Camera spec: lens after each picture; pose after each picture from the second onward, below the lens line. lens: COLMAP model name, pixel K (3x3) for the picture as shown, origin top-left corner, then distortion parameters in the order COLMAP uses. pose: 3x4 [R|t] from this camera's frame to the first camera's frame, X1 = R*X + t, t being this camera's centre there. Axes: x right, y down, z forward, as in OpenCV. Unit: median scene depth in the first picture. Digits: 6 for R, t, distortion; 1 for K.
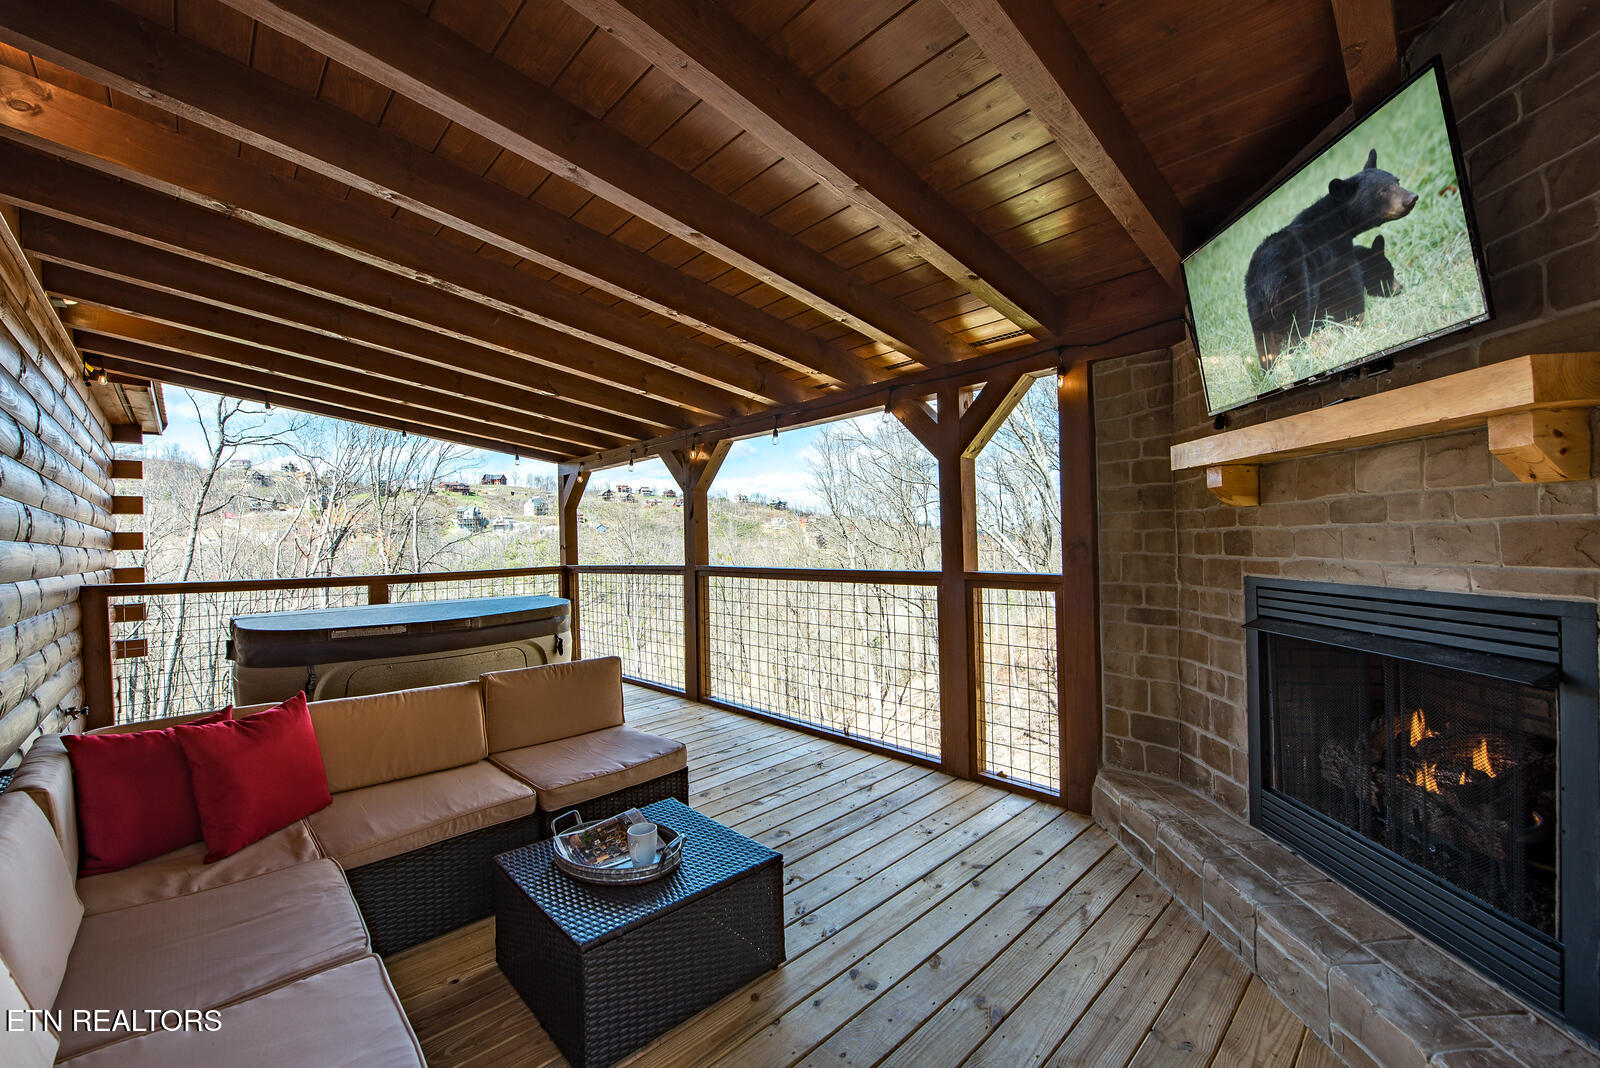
lens RADIAL K [[650.2, 0, 787.1], [0, 650.2, 539.3], [0, 0, 1]] dist [0.002008, -0.000032]
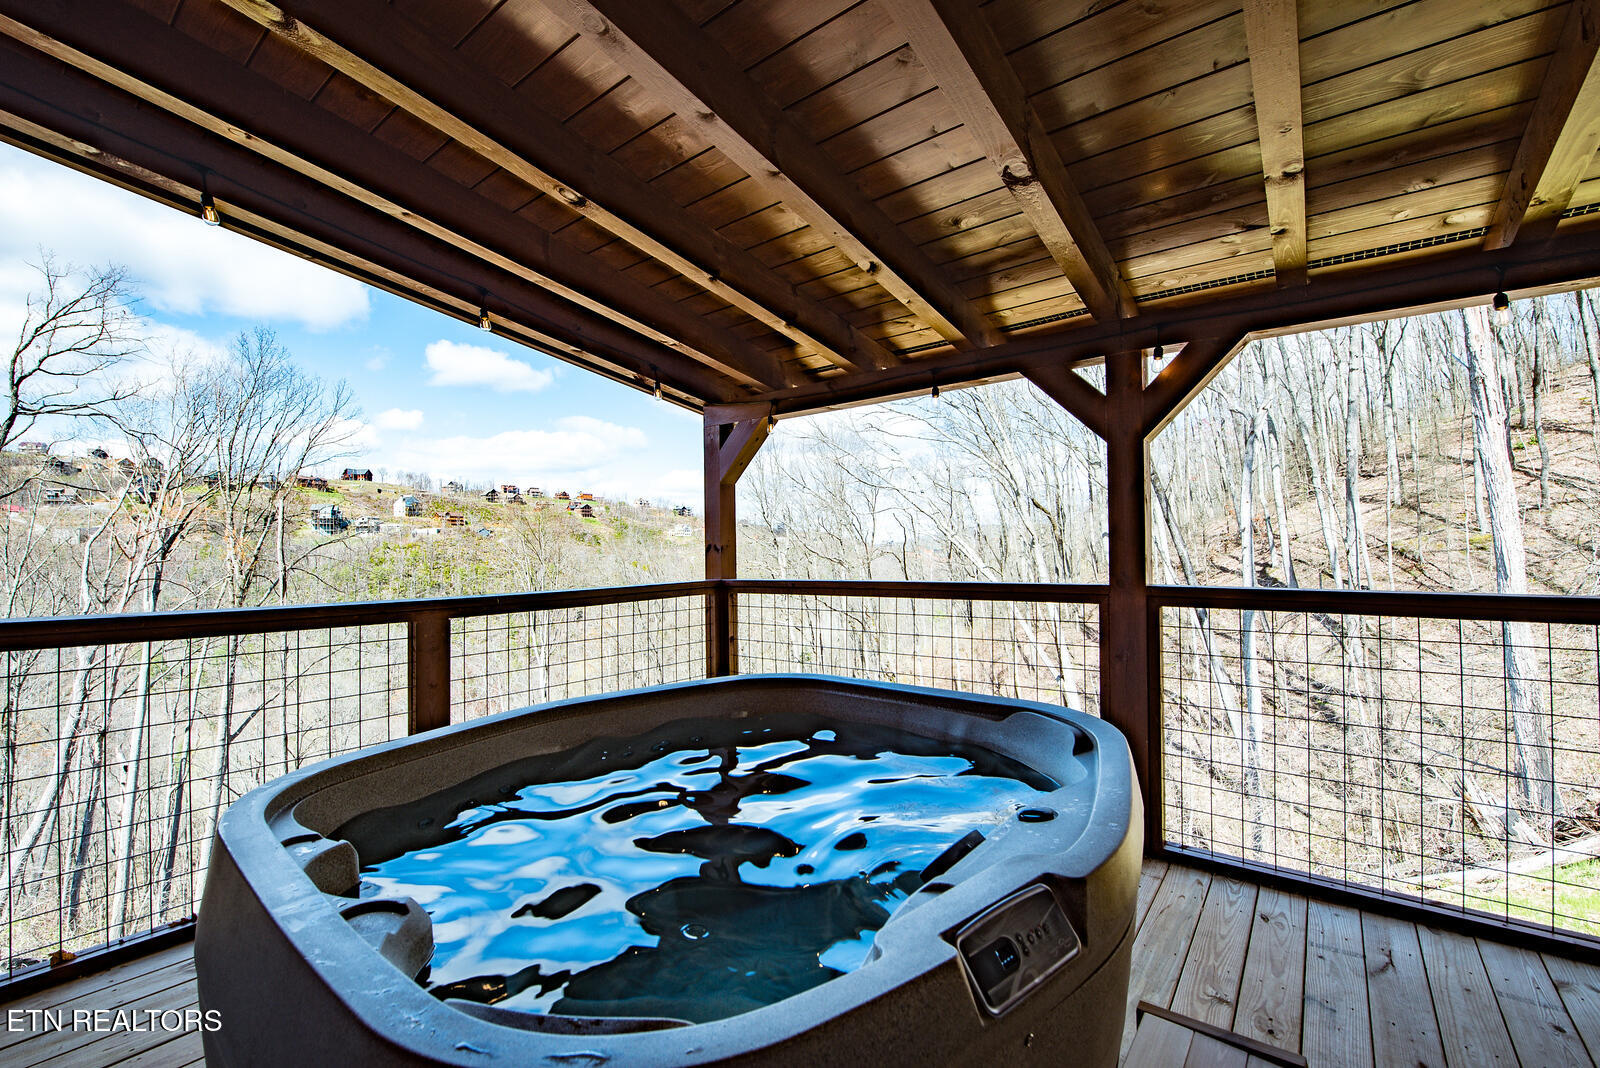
lens RADIAL K [[672.8, 0, 811.4], [0, 672.8, 536.3], [0, 0, 1]] dist [-0.020844, -0.000263]
pose [[0.984350, 0.015740, 0.175520, -0.179887], [-0.012825, 0.999760, -0.017734, 0.005267], [-0.175757, 0.015205, 0.984316, 0.194852]]
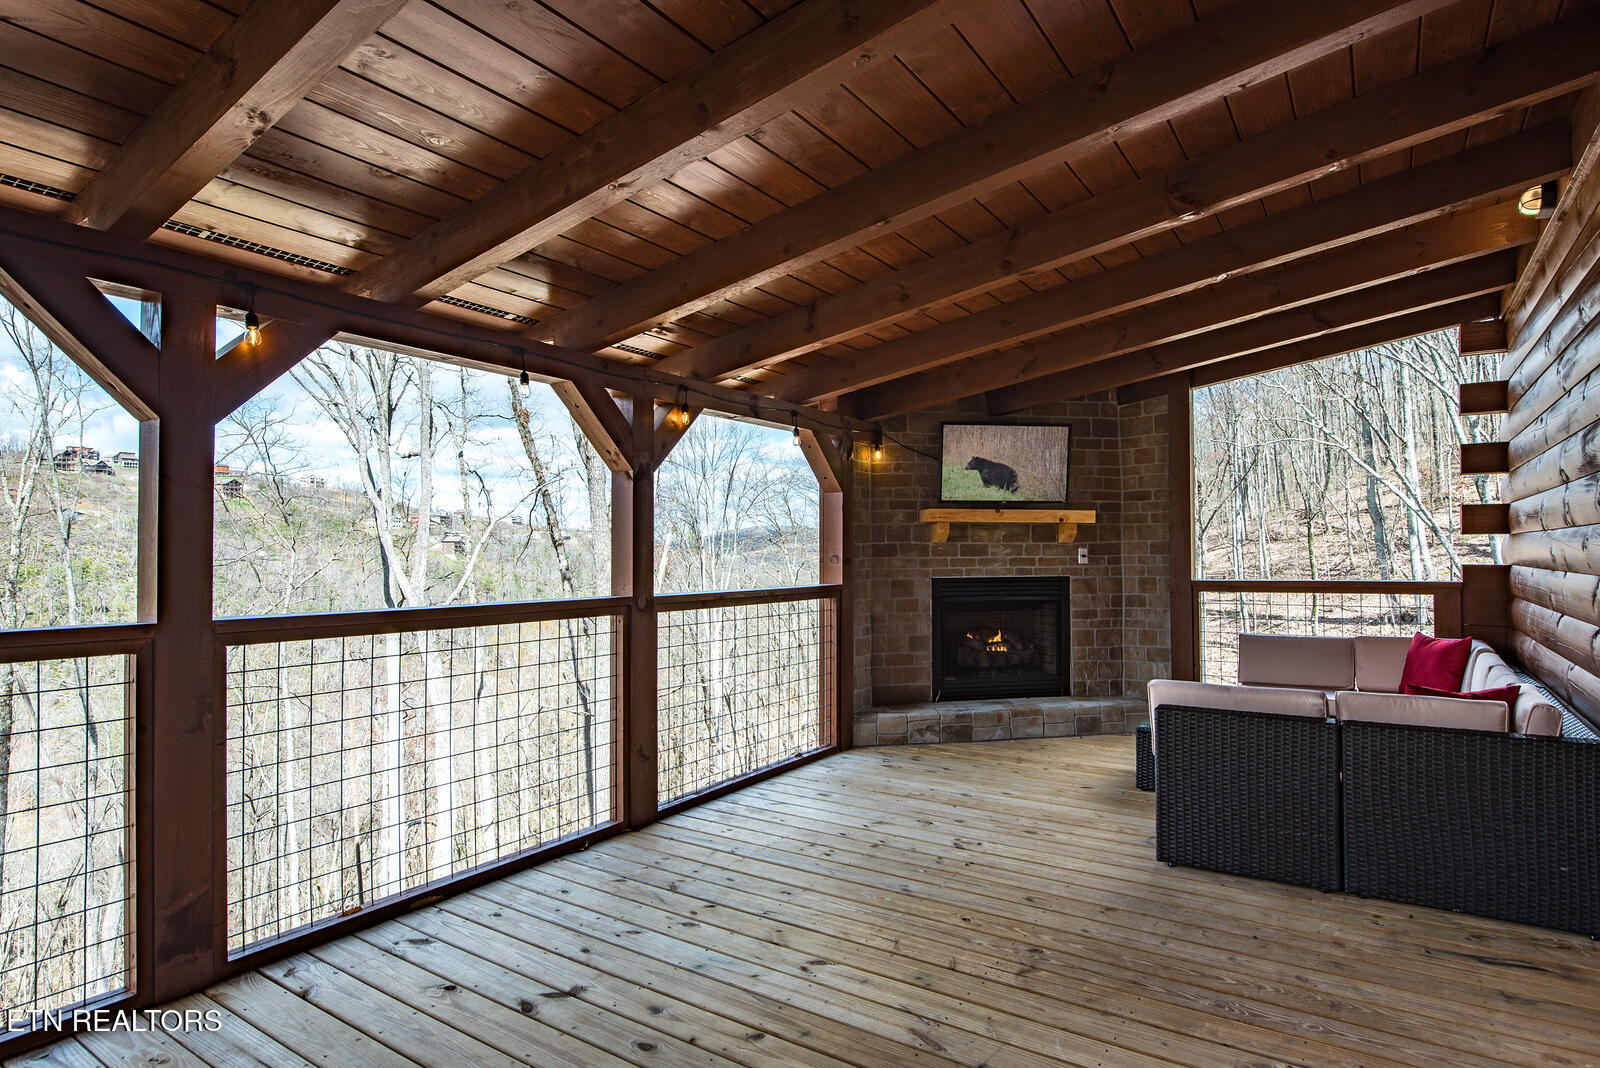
lens RADIAL K [[868.0, 0, 800.0], [0, 868.0, 534.0], [0, 0, 1]] dist [0.049279, 0.000076]
pose [[-0.230319, 0.053686, 0.971633, -0.428420], [0.008978, 0.998552, -0.053045, 0.012421], [-0.973074, -0.003494, -0.230468, 0.463567]]
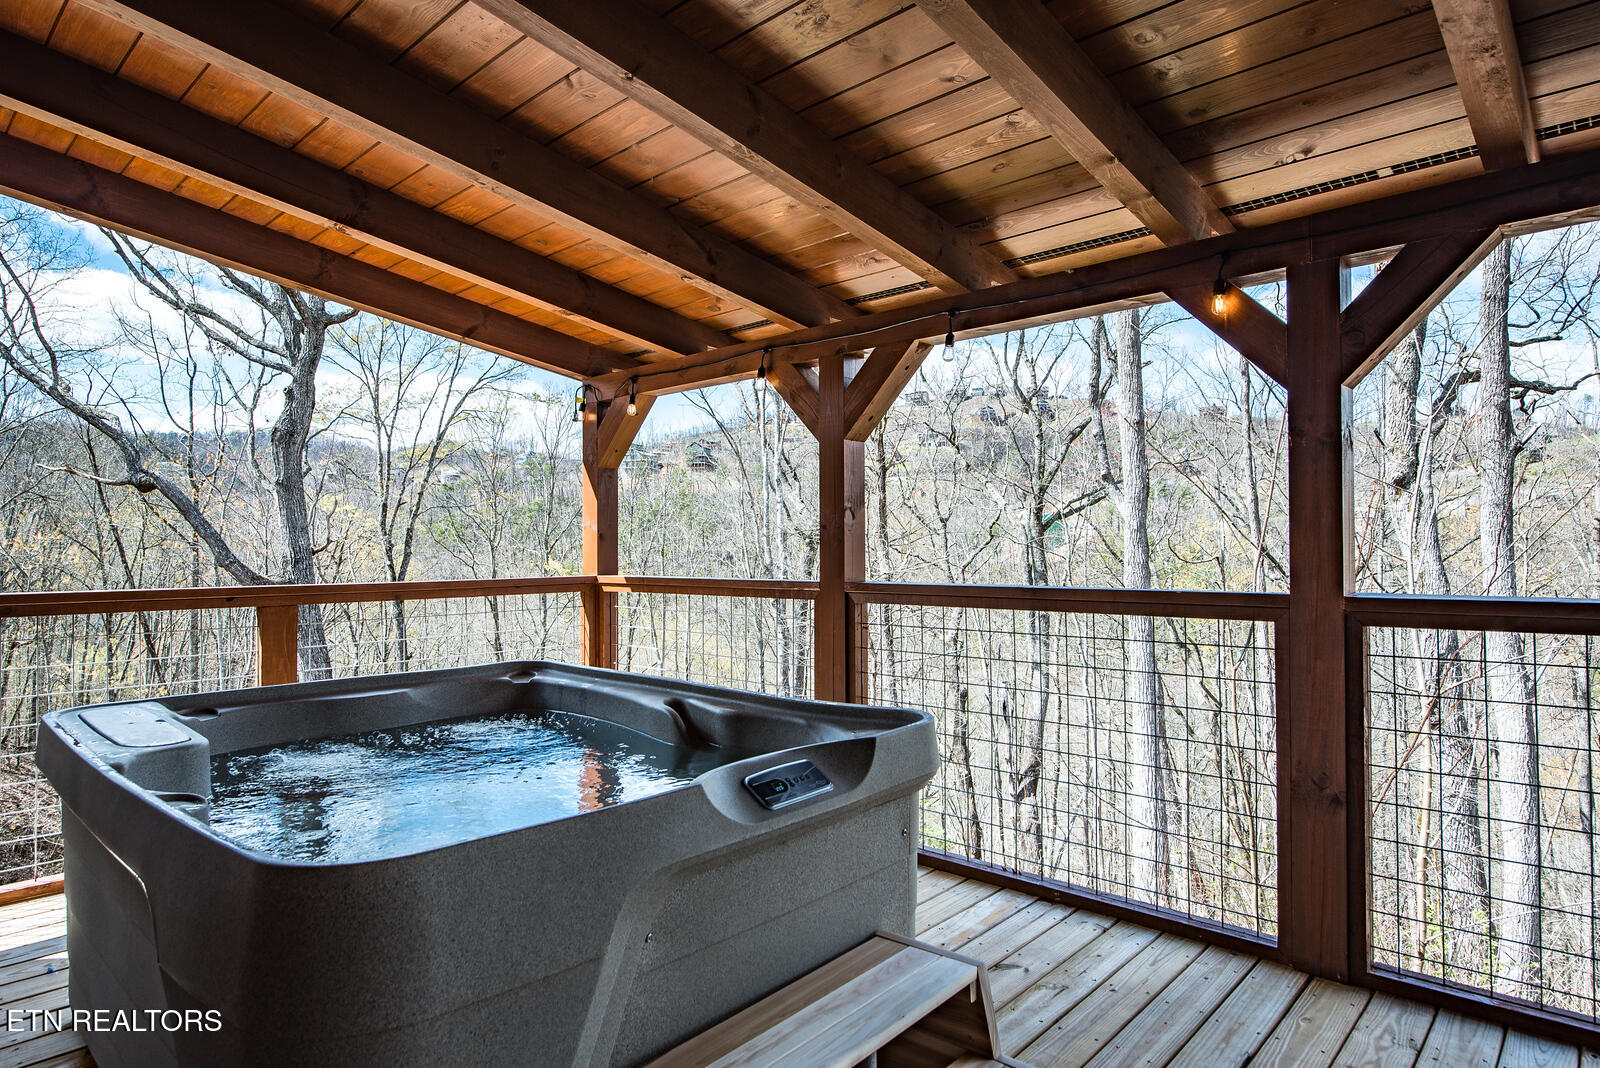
lens RADIAL K [[937.5, 0, 800.0], [0, 937.5, 534.0], [0, 0, 1]] dist [-0.006061, -0.001831]
pose [[0.996728, 0.011965, 0.079944, -0.165534], [-0.011467, 0.999912, -0.006696, 0.004966], [-0.080017, 0.005757, 0.996777, 0.179201]]
